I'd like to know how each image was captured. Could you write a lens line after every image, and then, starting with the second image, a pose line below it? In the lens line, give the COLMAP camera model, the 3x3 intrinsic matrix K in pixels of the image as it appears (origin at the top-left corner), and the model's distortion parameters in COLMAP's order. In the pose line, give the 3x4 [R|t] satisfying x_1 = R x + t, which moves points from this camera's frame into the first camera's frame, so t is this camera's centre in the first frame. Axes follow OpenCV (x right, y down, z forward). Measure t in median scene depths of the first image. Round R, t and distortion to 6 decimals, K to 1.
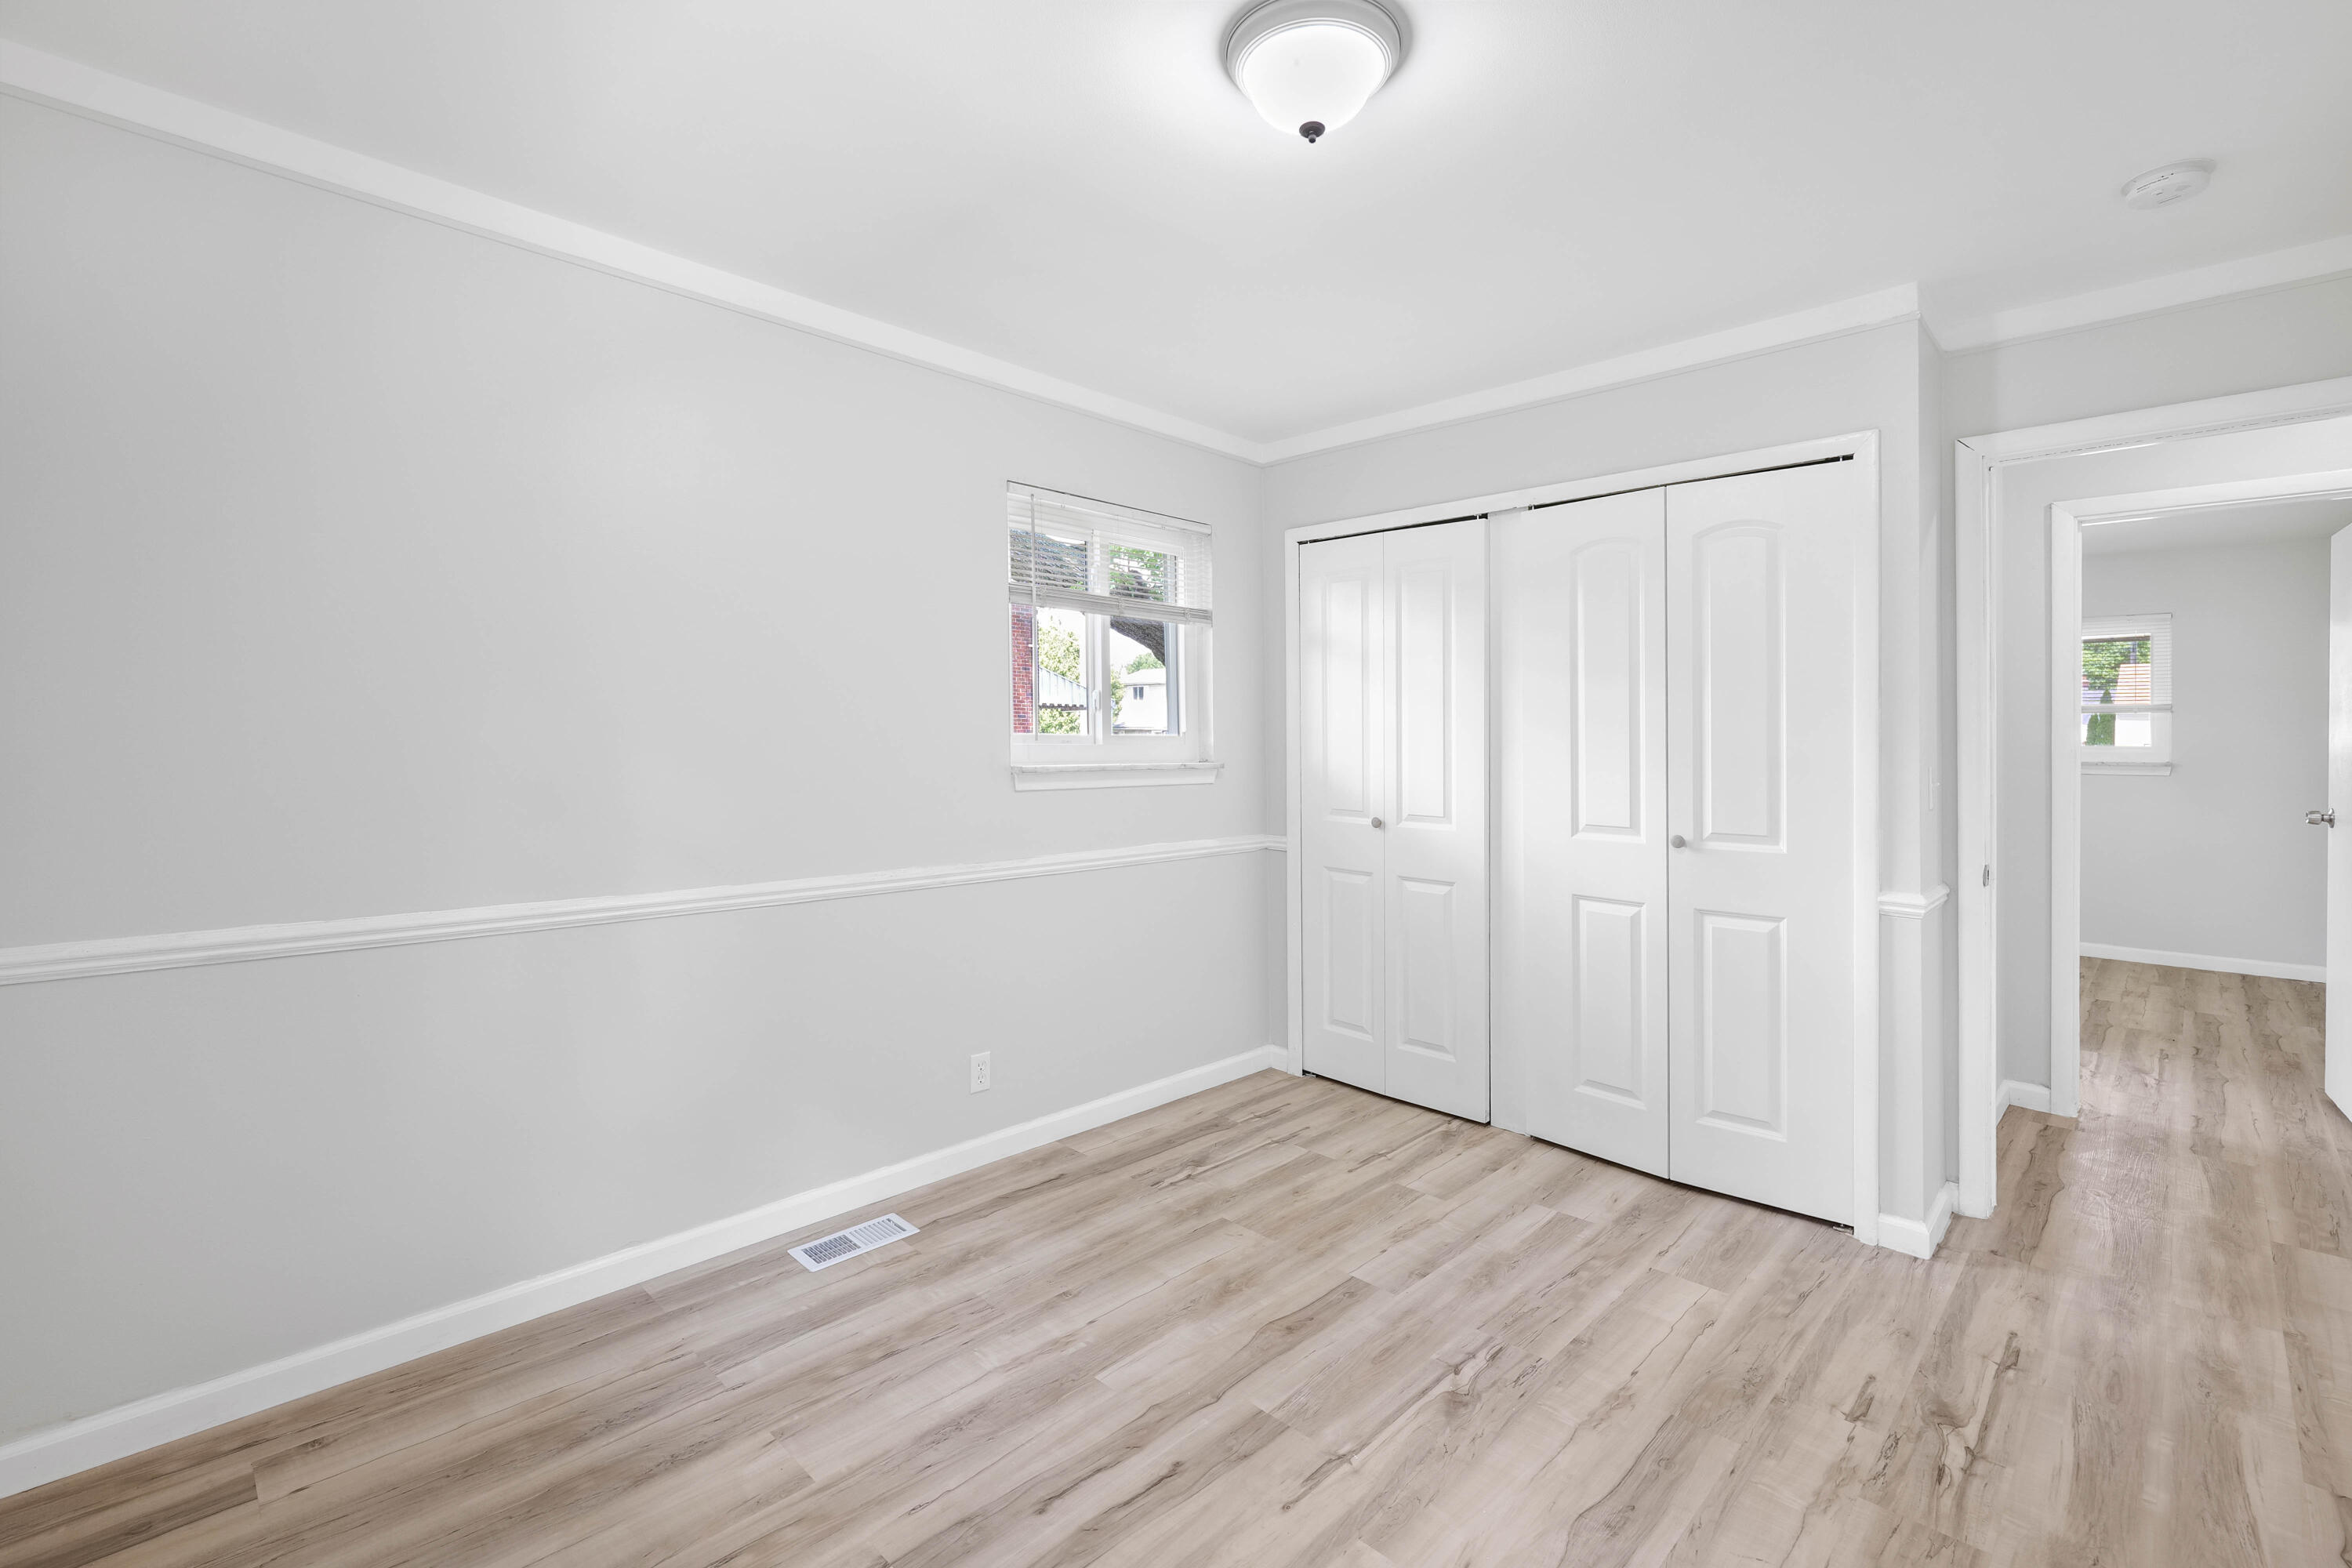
lens RADIAL K [[1046.7, 0, 1176.6], [0, 1046.7, 744.5], [0, 0, 1]] dist [-0.000996, -0.000539]
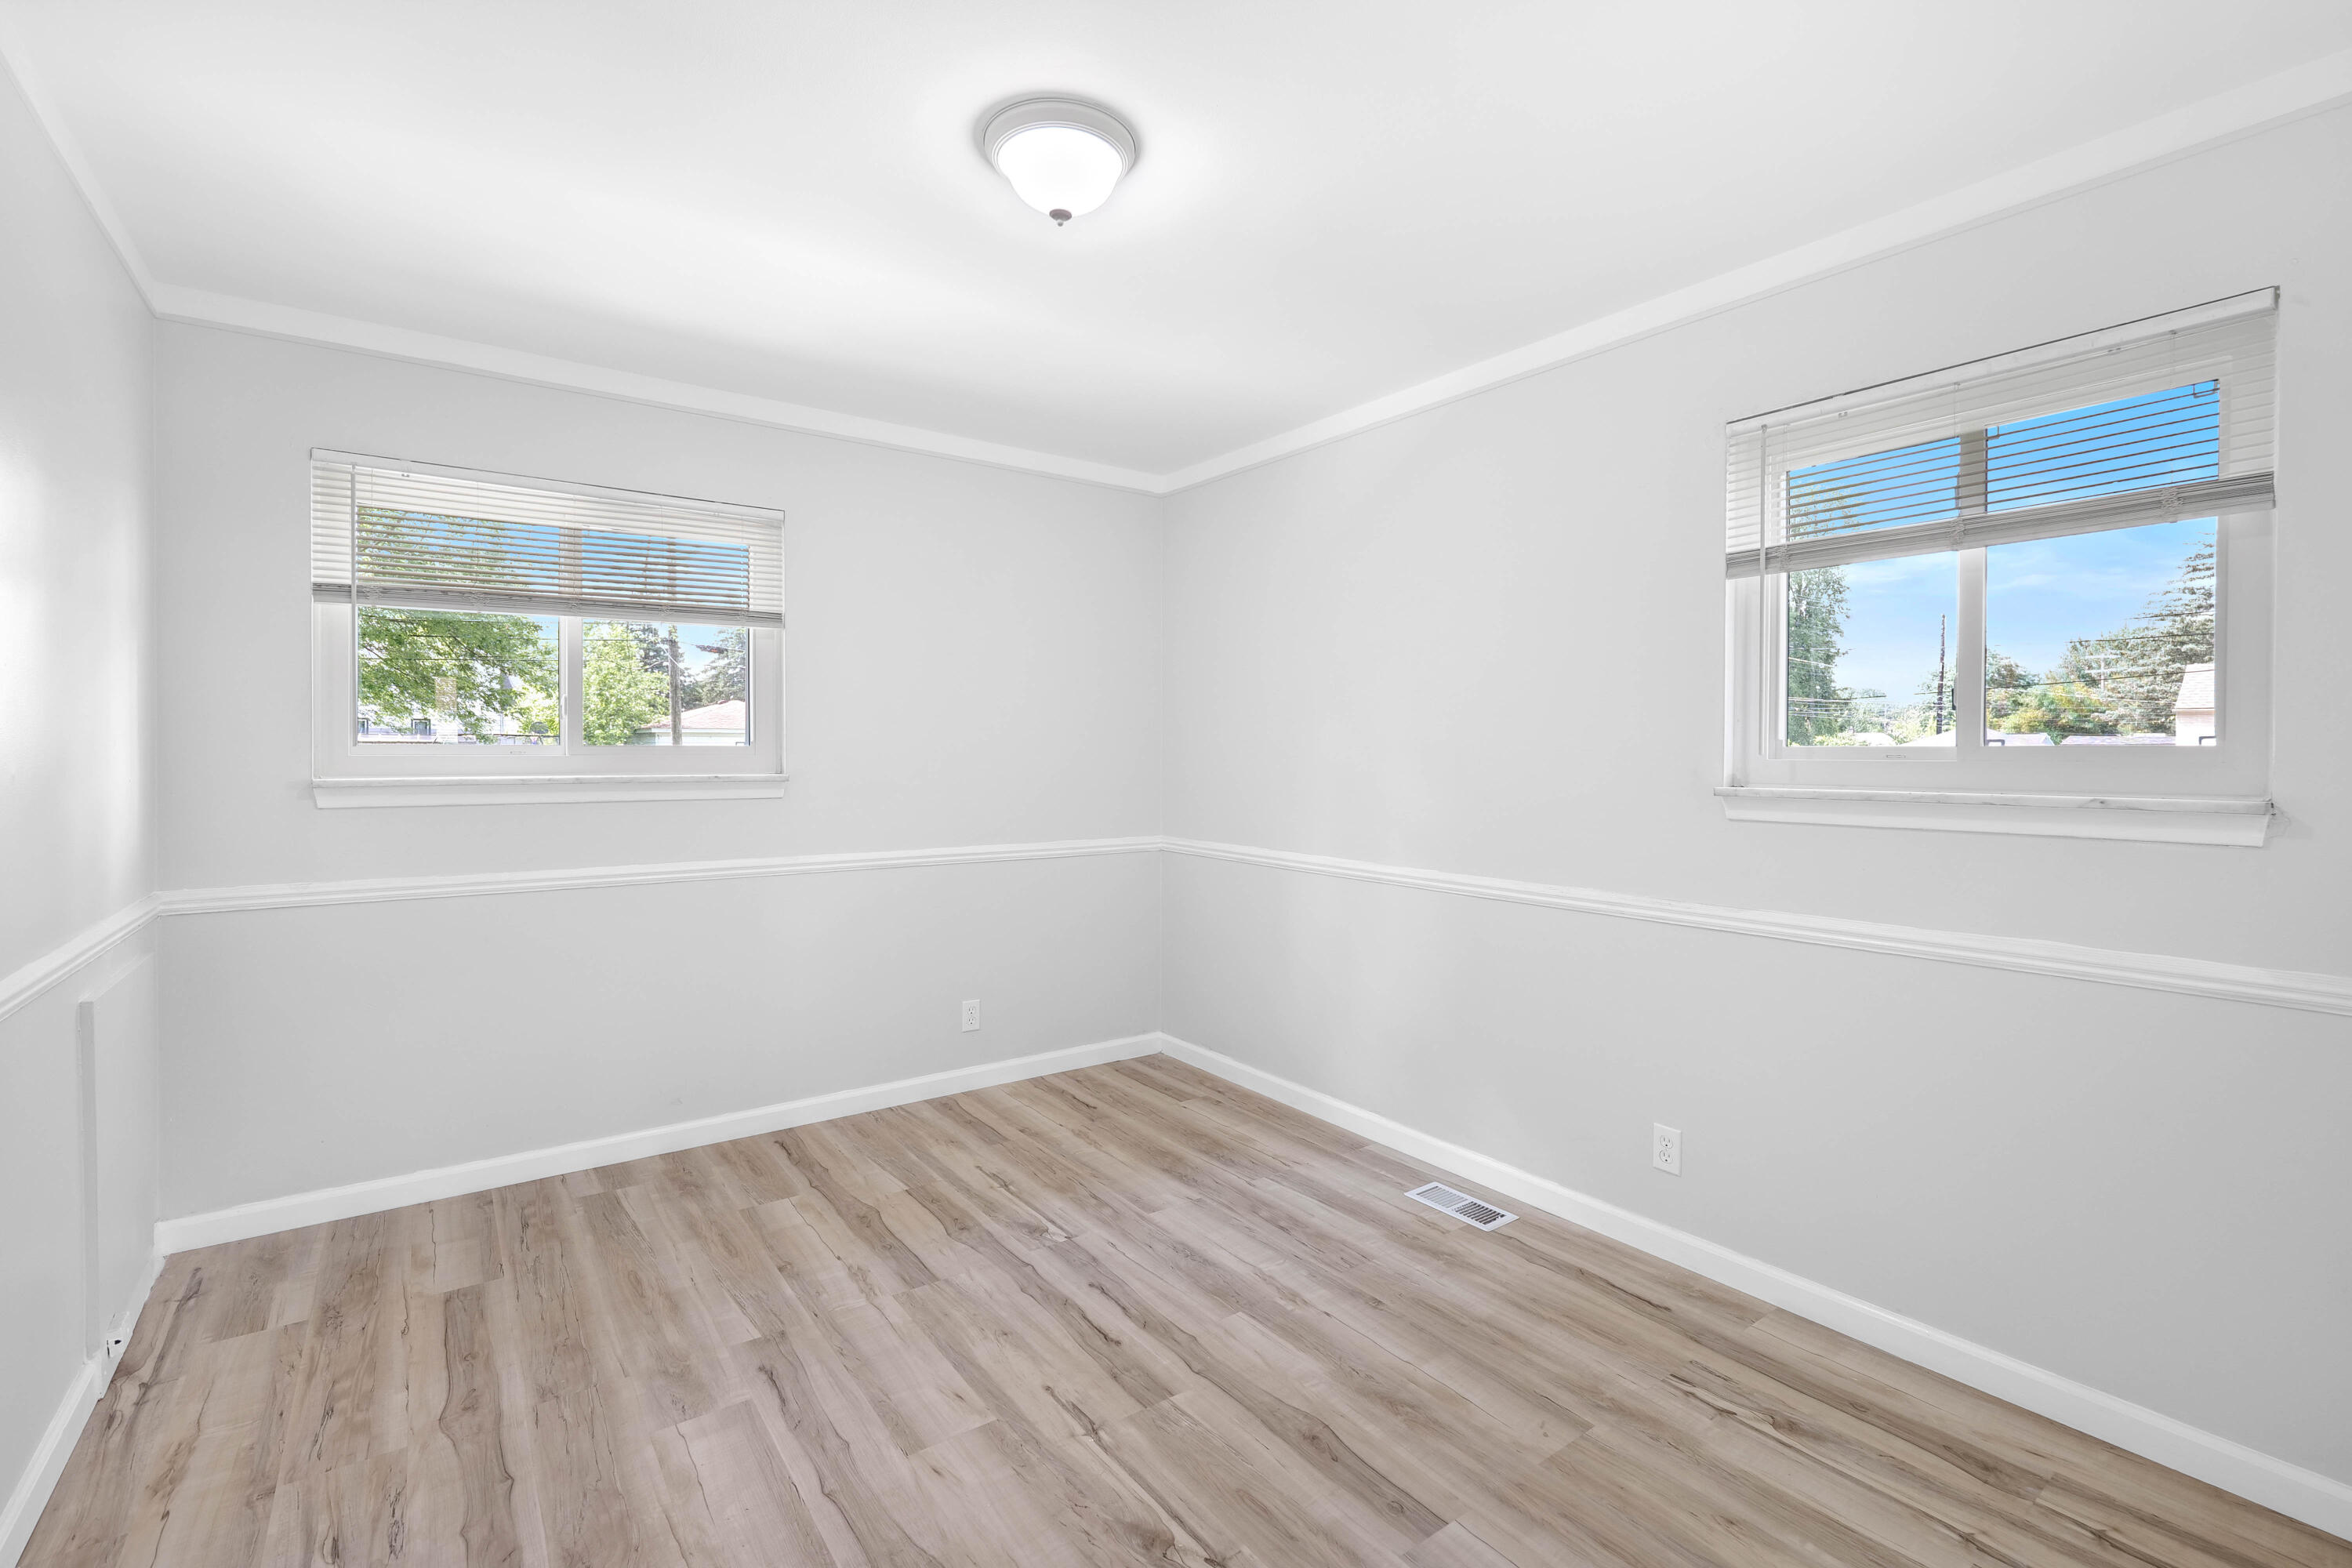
lens RADIAL K [[1046.7, 0, 1182.2], [0, 1046.7, 774.3], [0, 0, 1]] dist [-0.000996, -0.000539]
pose [[-0.164017, 0.012527, -0.986378, 0.897910], [-0.010058, 0.999846, 0.014370, 0.005304], [0.986406, 0.012278, -0.163865, 0.960244]]
